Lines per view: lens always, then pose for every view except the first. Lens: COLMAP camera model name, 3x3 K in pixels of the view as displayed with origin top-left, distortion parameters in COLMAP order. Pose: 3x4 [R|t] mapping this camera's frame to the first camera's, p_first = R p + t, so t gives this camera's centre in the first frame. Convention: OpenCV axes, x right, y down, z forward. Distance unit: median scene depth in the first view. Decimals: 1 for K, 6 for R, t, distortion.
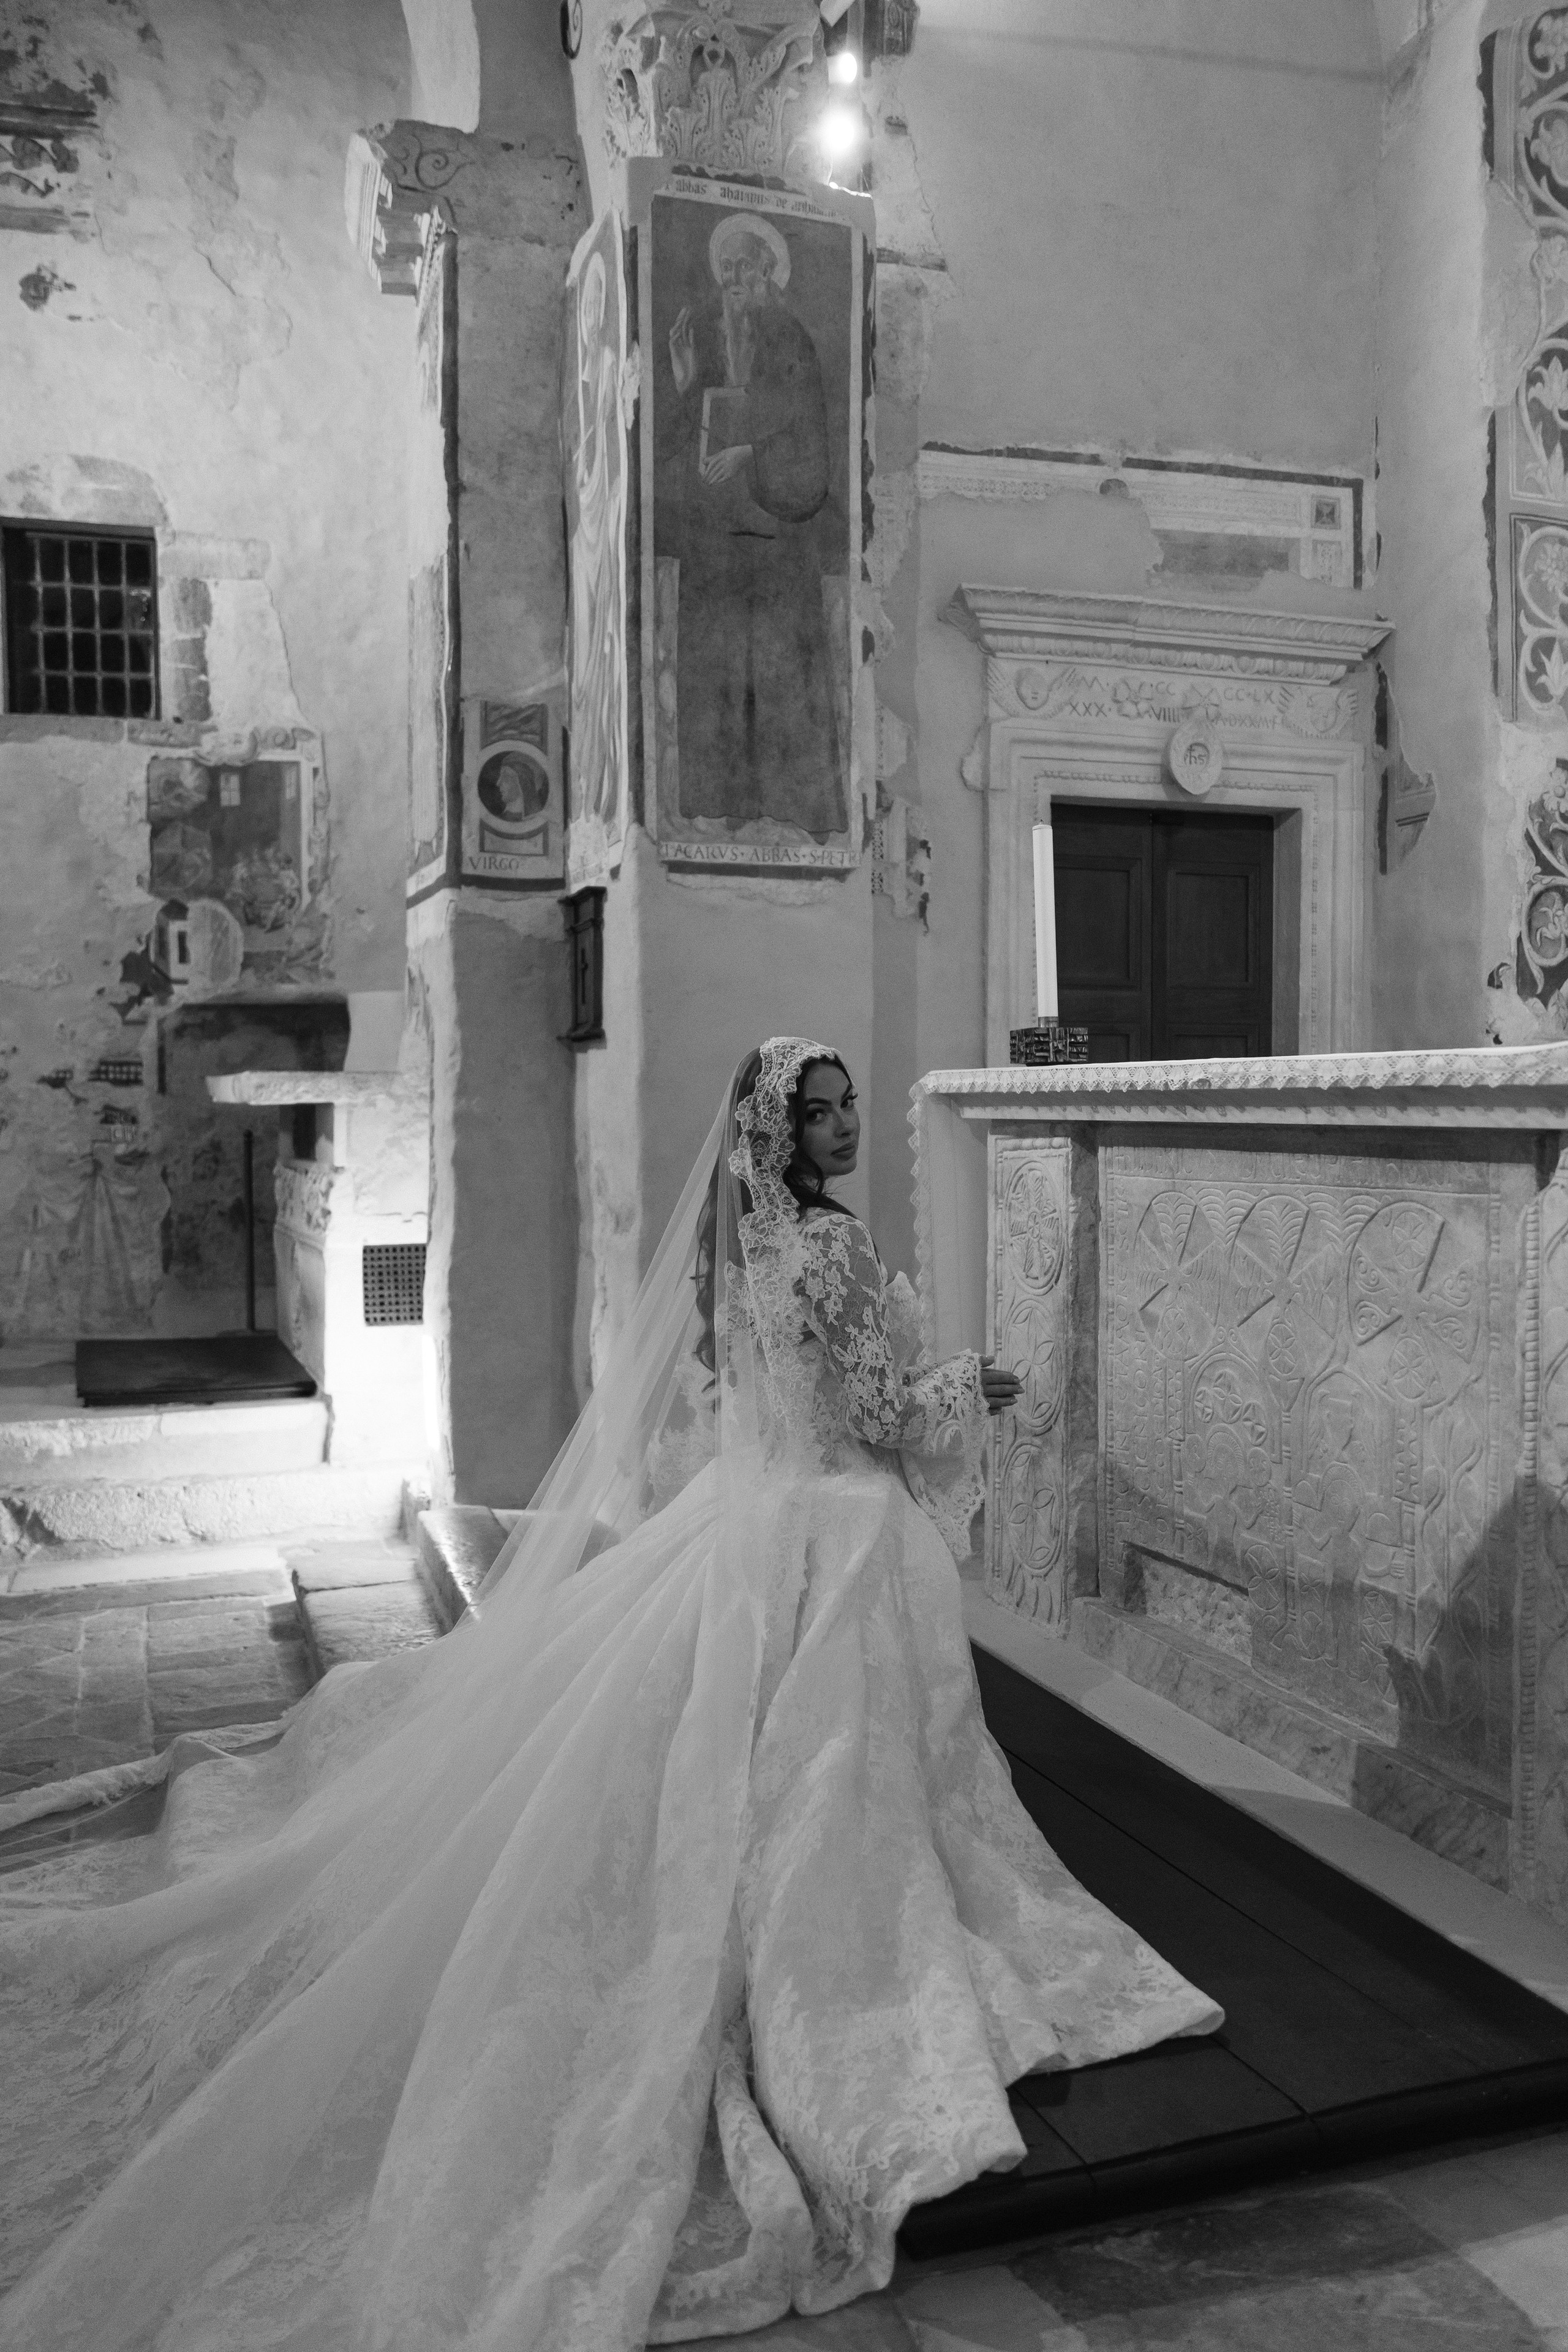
lens RADIAL K [[1933.8, 0, 784.0], [0, 1933.8, 1176.0], [0, 0, 1]] dist [-0.005684, -0.004435]
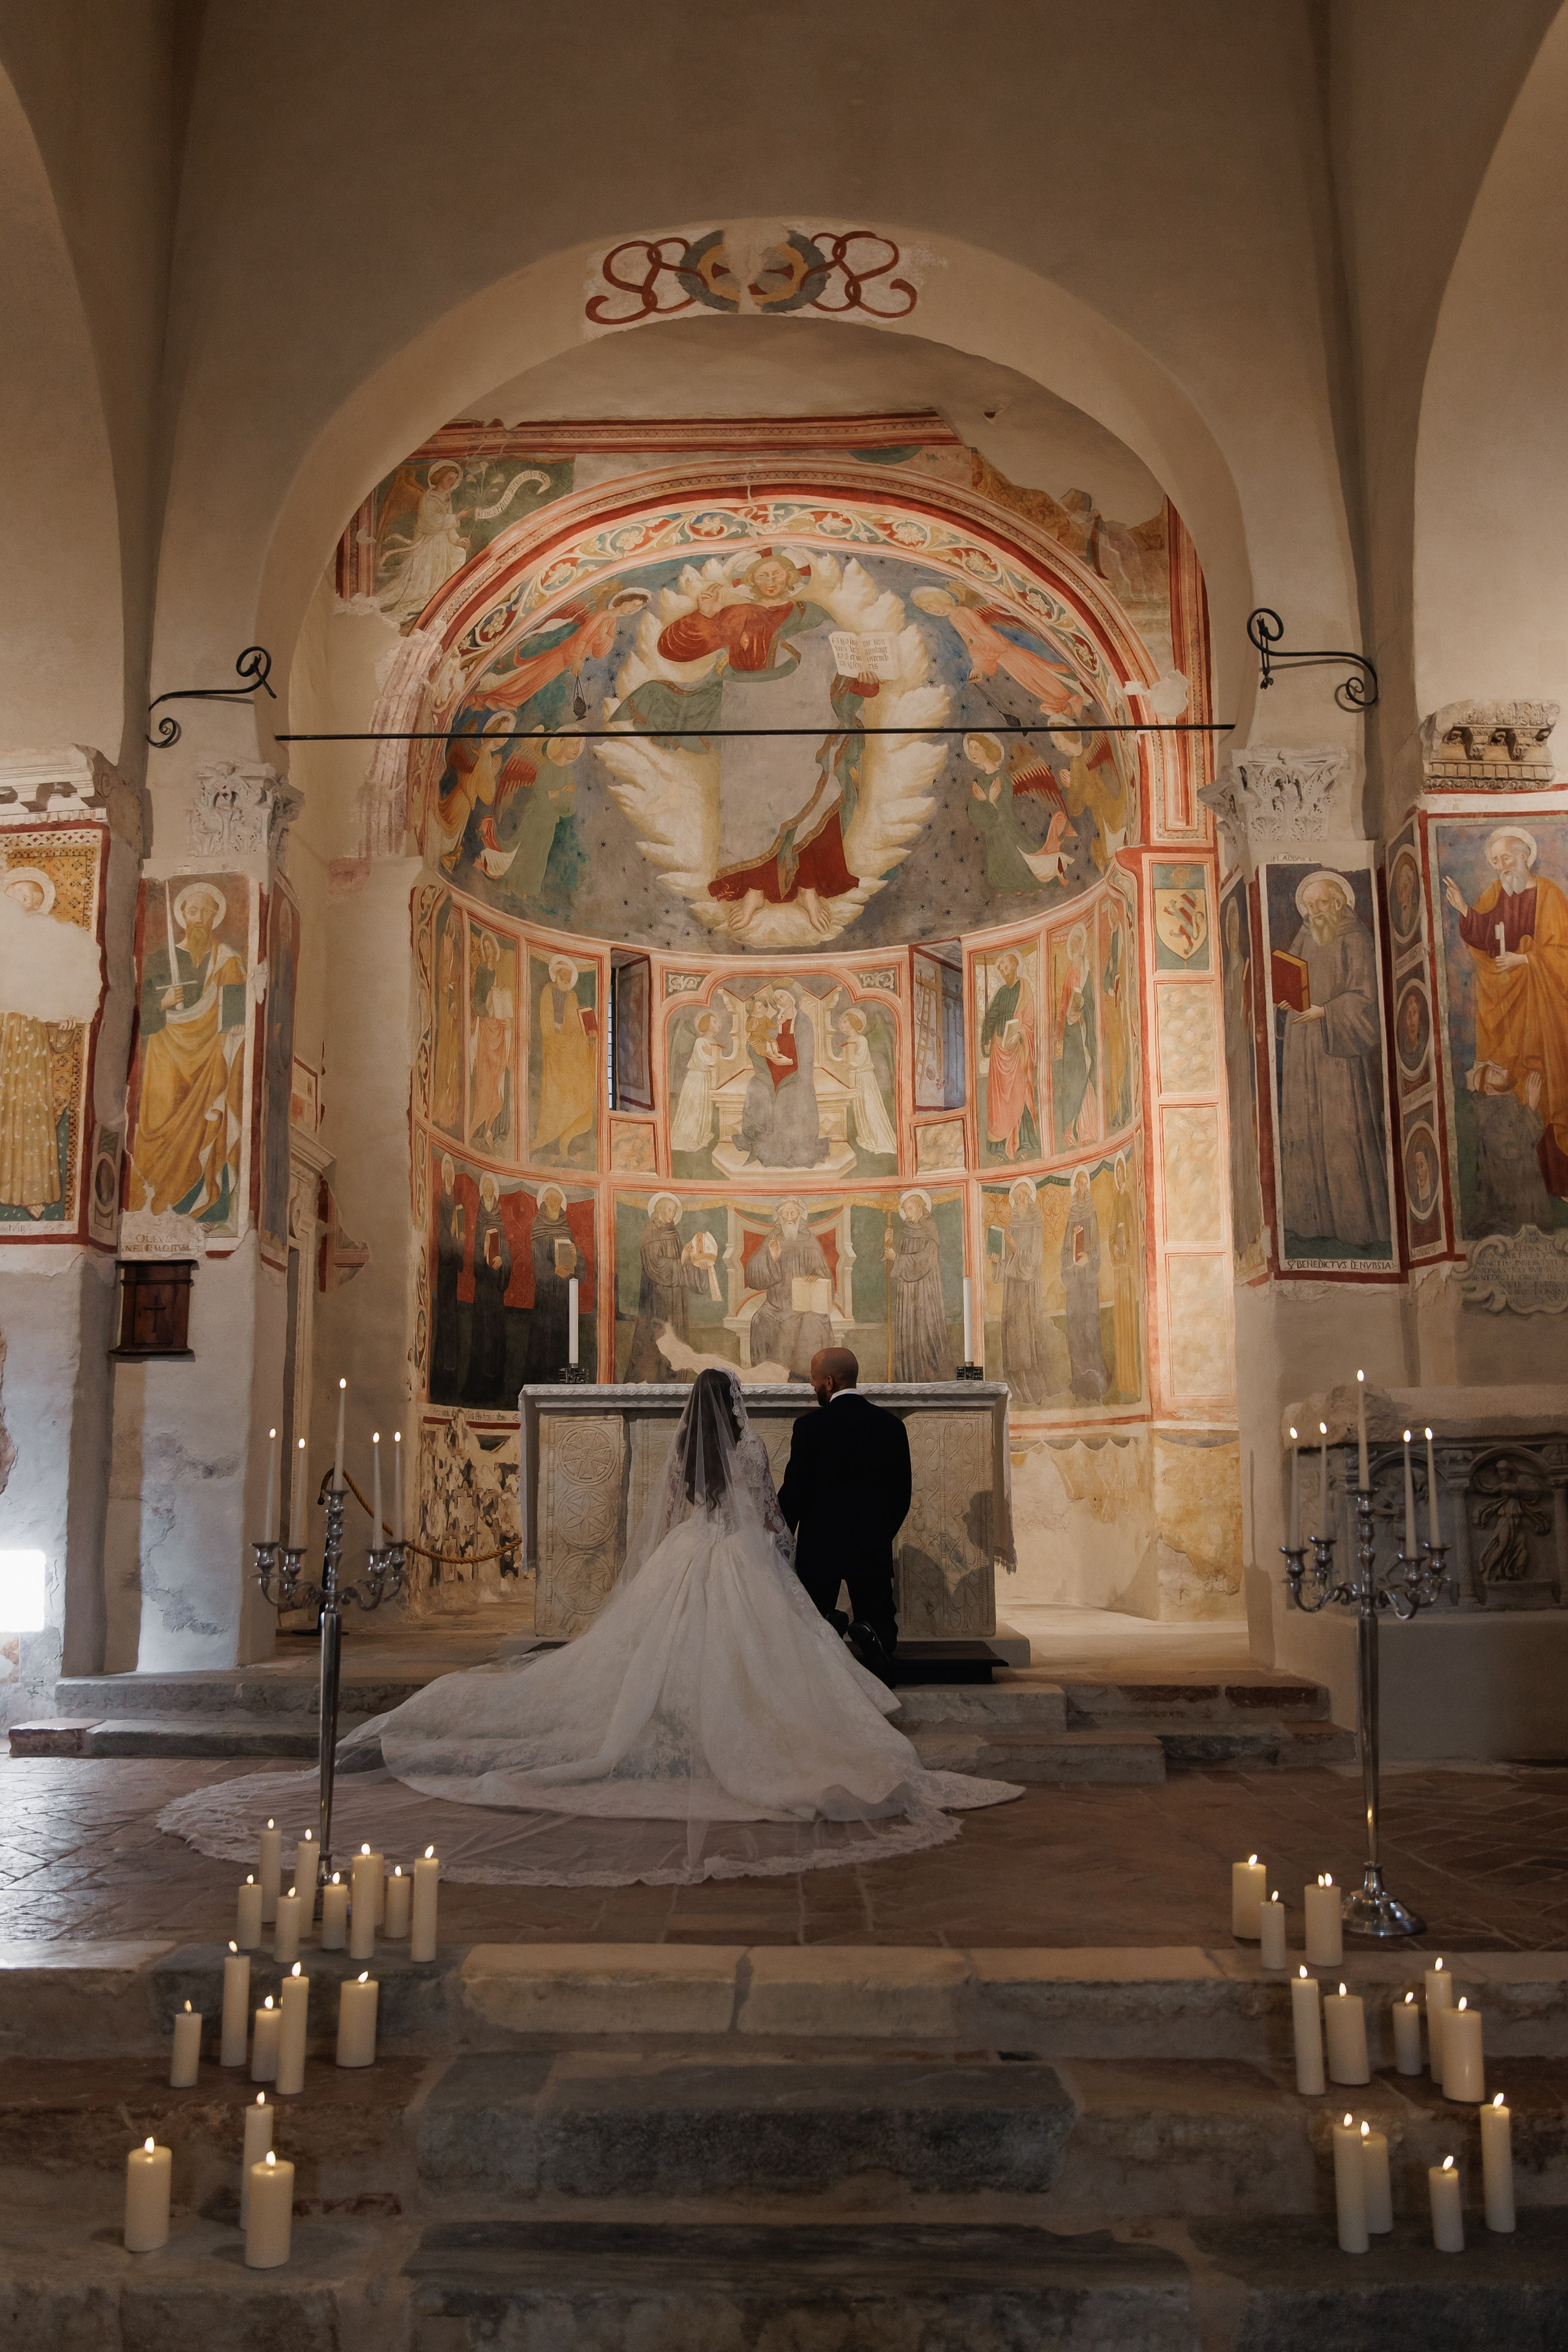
lens RADIAL K [[1891.9, 0, 784.0], [0, 1891.9, 1176.0], [0, 0, 1]] dist [-0.000708, -0.000707]
pose [[0.343140, 0.159260, 0.925684, -1.483670], [0.037443, 0.982418, -0.182901, 0.093216], [-0.938538, 0.097421, 0.331144, 0.014701]]
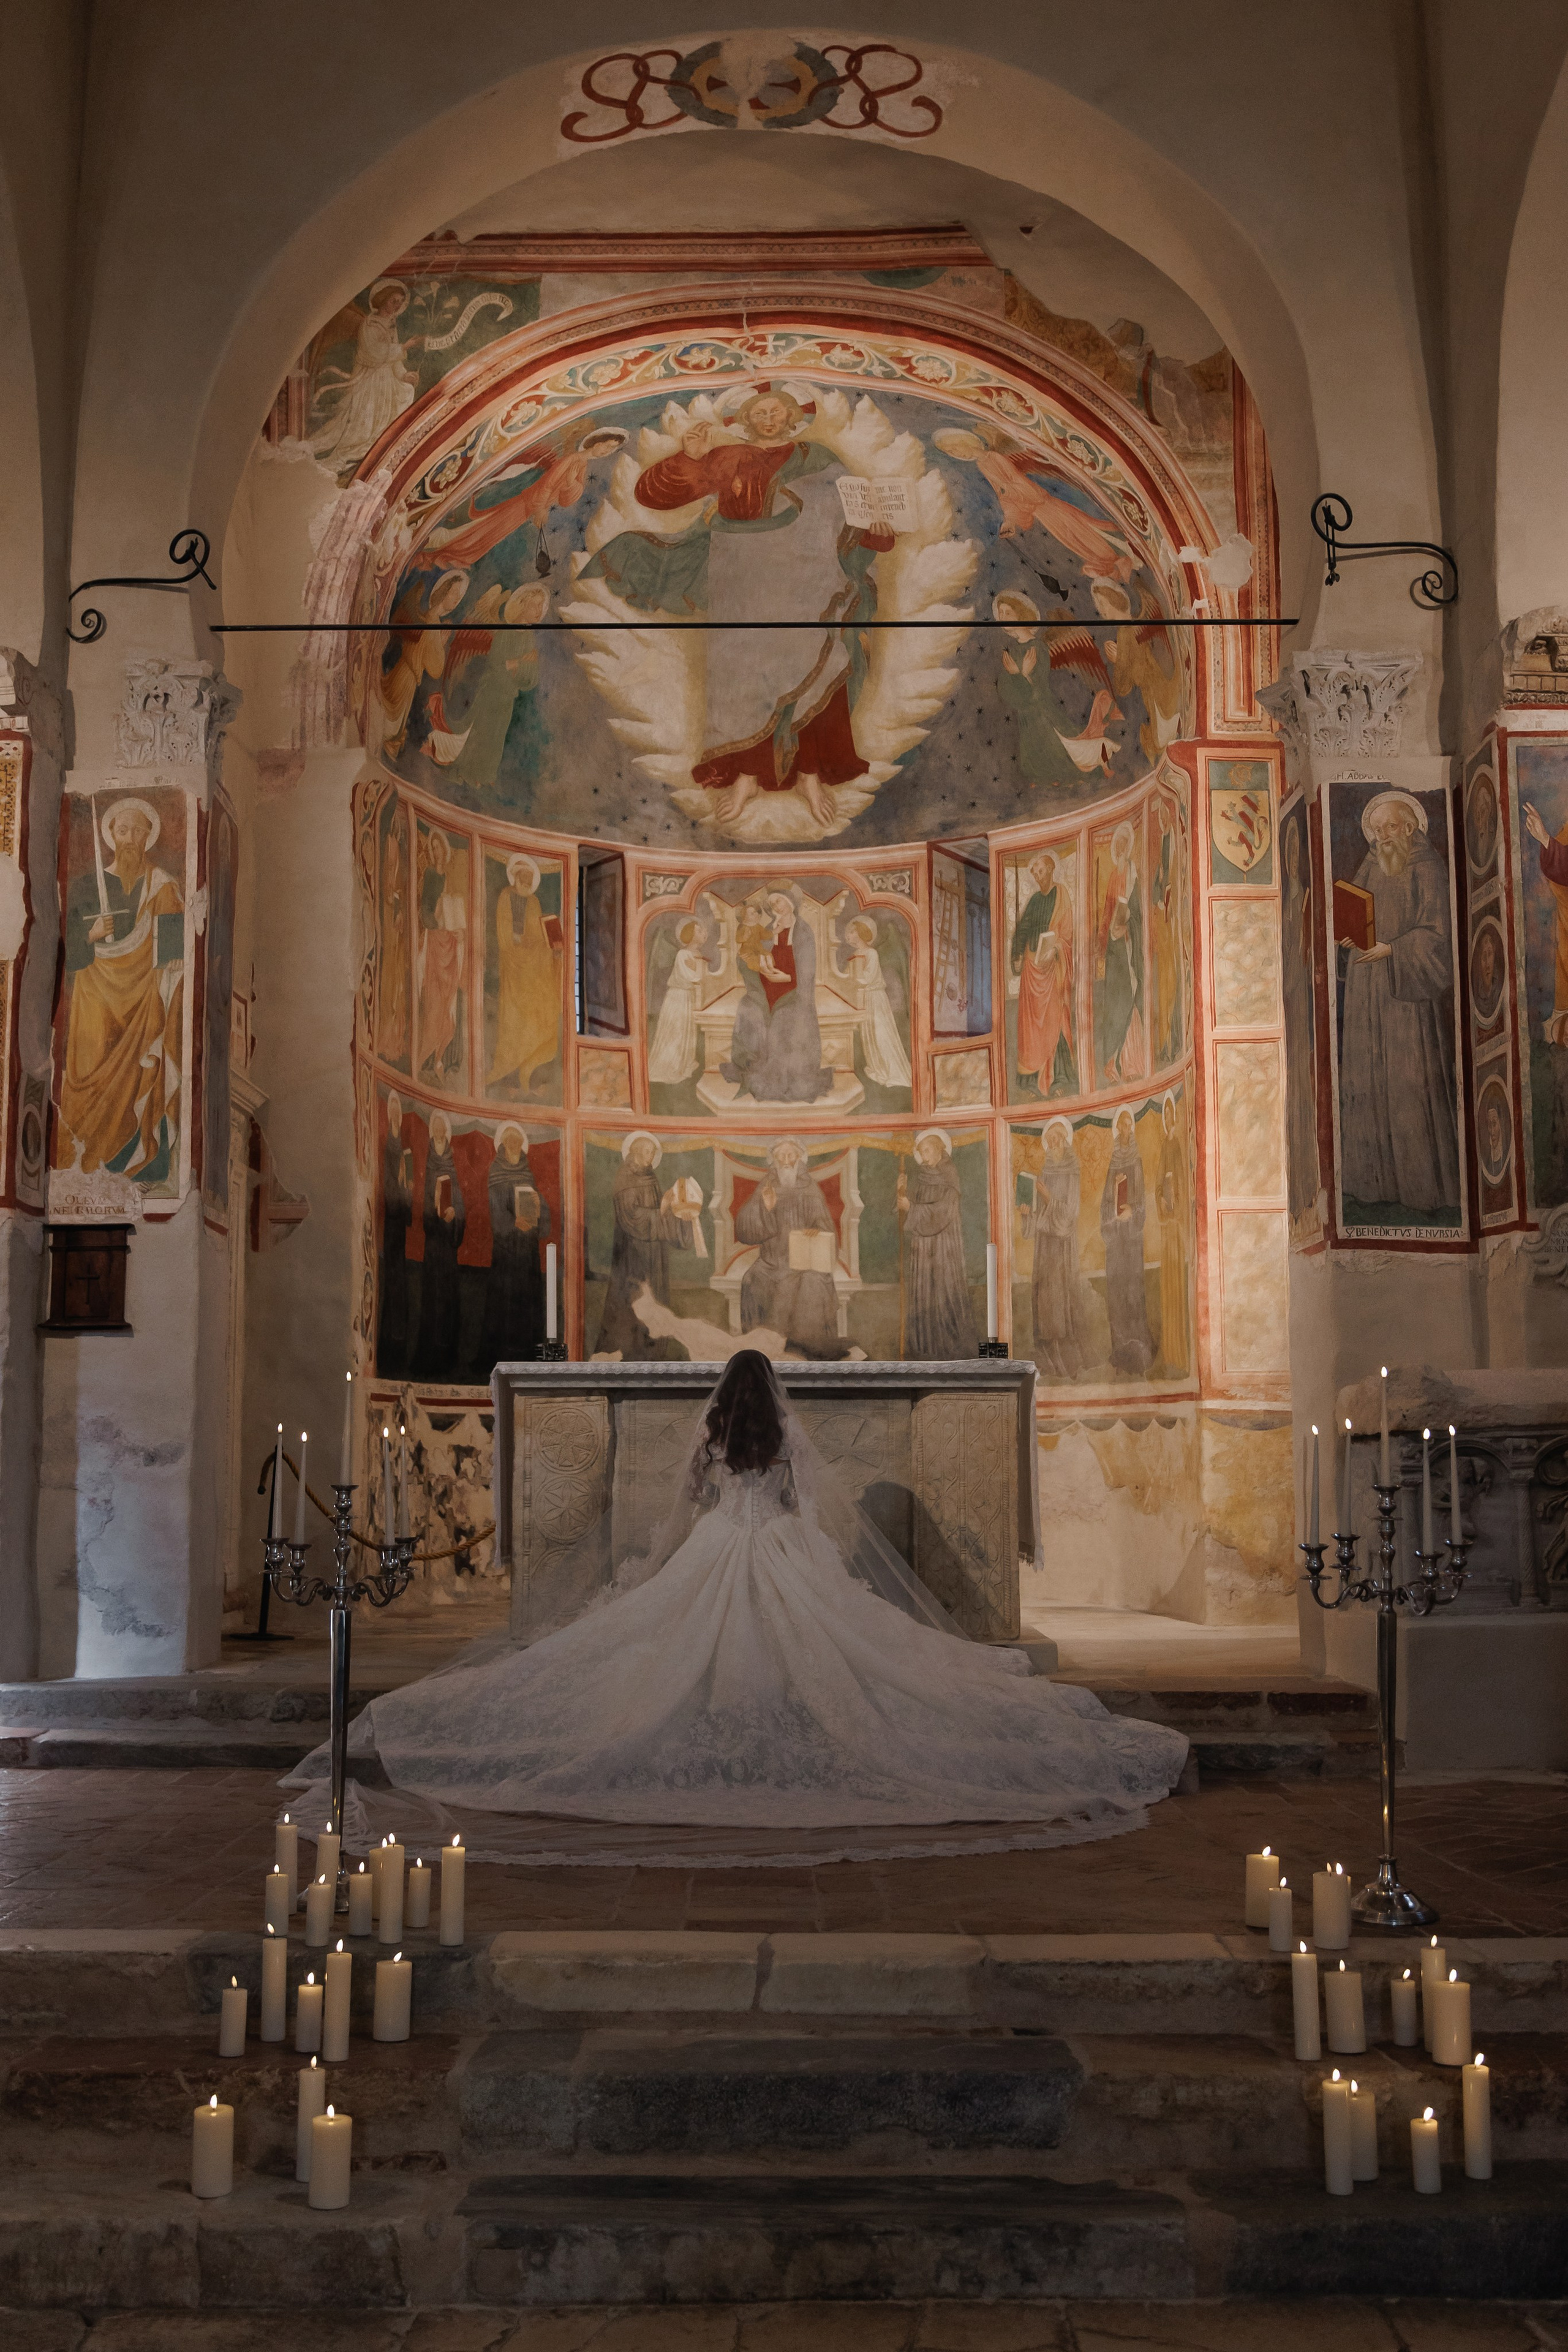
lens RADIAL K [[2373.8, 0, 800.1], [0, 2373.8, 1180.8], [0, 0, 1]] dist [0.006102, 0.010974]
pose [[0.329308, 0.120035, 0.936561, -1.697020], [0.036288, 0.989545, -0.139586, 0.089144], [-0.943525, 0.079953, 0.321510, -0.044370]]
